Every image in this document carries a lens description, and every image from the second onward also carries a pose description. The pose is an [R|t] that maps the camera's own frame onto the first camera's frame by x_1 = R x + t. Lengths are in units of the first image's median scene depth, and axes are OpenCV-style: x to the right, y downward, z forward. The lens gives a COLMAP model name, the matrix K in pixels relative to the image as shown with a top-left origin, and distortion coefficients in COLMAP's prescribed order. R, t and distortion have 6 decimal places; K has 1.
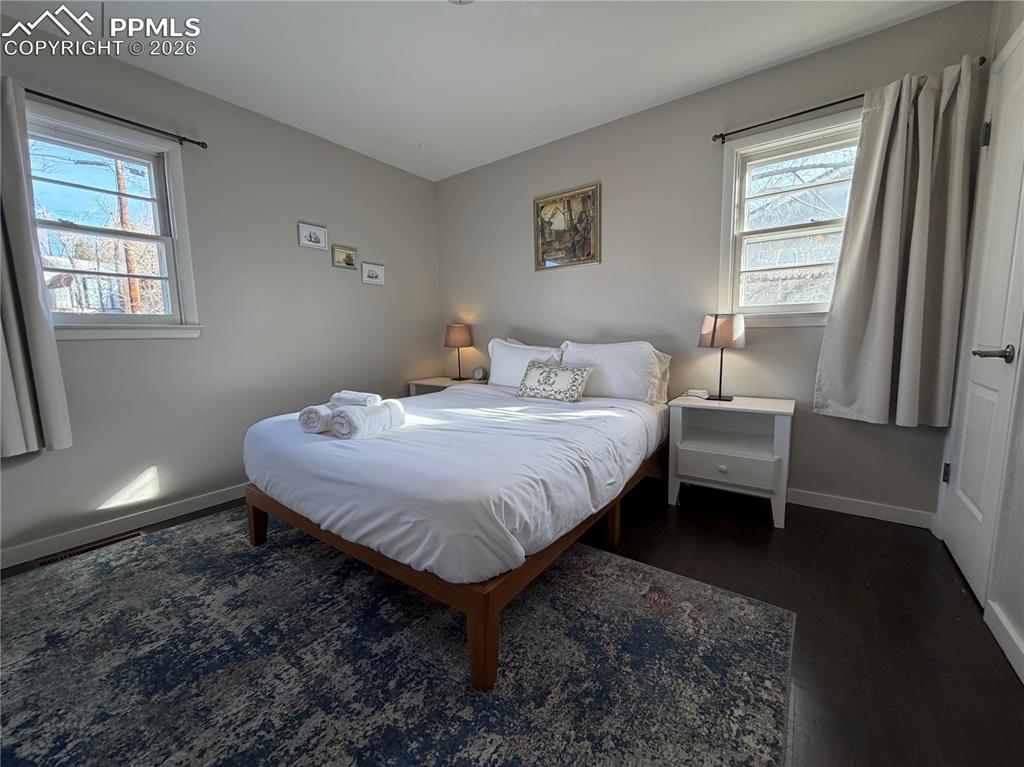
lens RADIAL K [[410.0, 0, 509.5], [0, 410.0, 380.6], [0, 0, 1]] dist [0.000225, -0.000064]
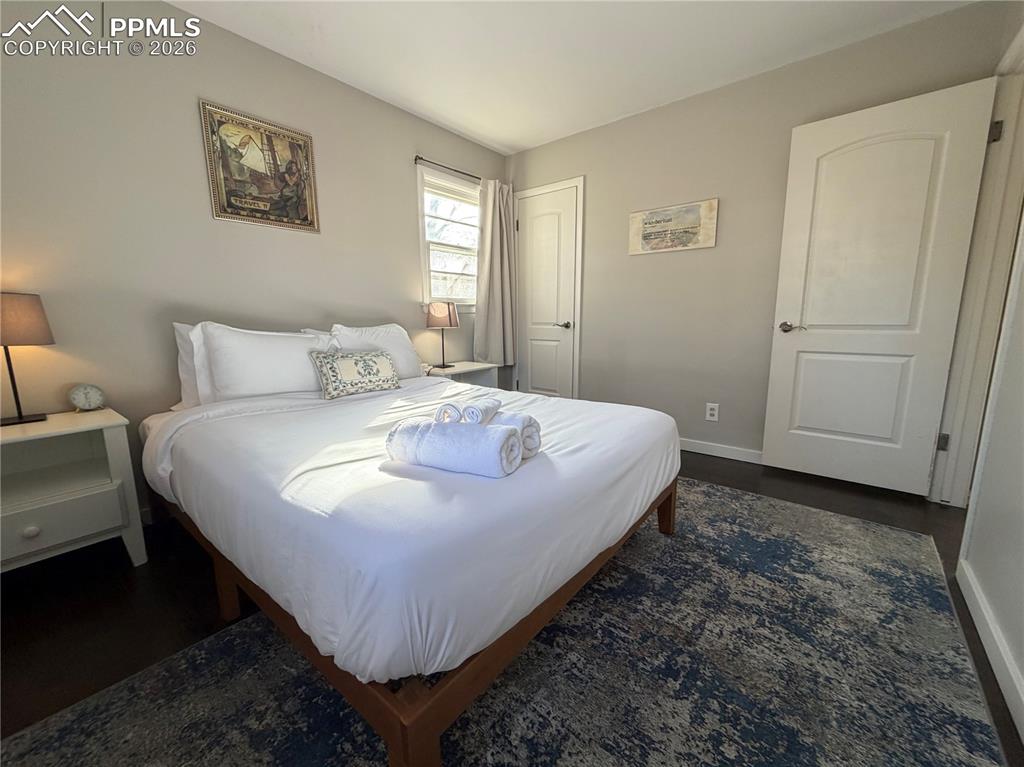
lens RADIAL K [[410.0, 0, 508.7], [0, 410.0, 381.1], [0, 0, 1]] dist [0.000225, -0.000064]
pose [[0.053048, -0.137546, 0.989074, -1.200392], [0.122929, 0.983834, 0.130224, -0.086620], [-0.990997, 0.114678, 0.069099, 1.085693]]
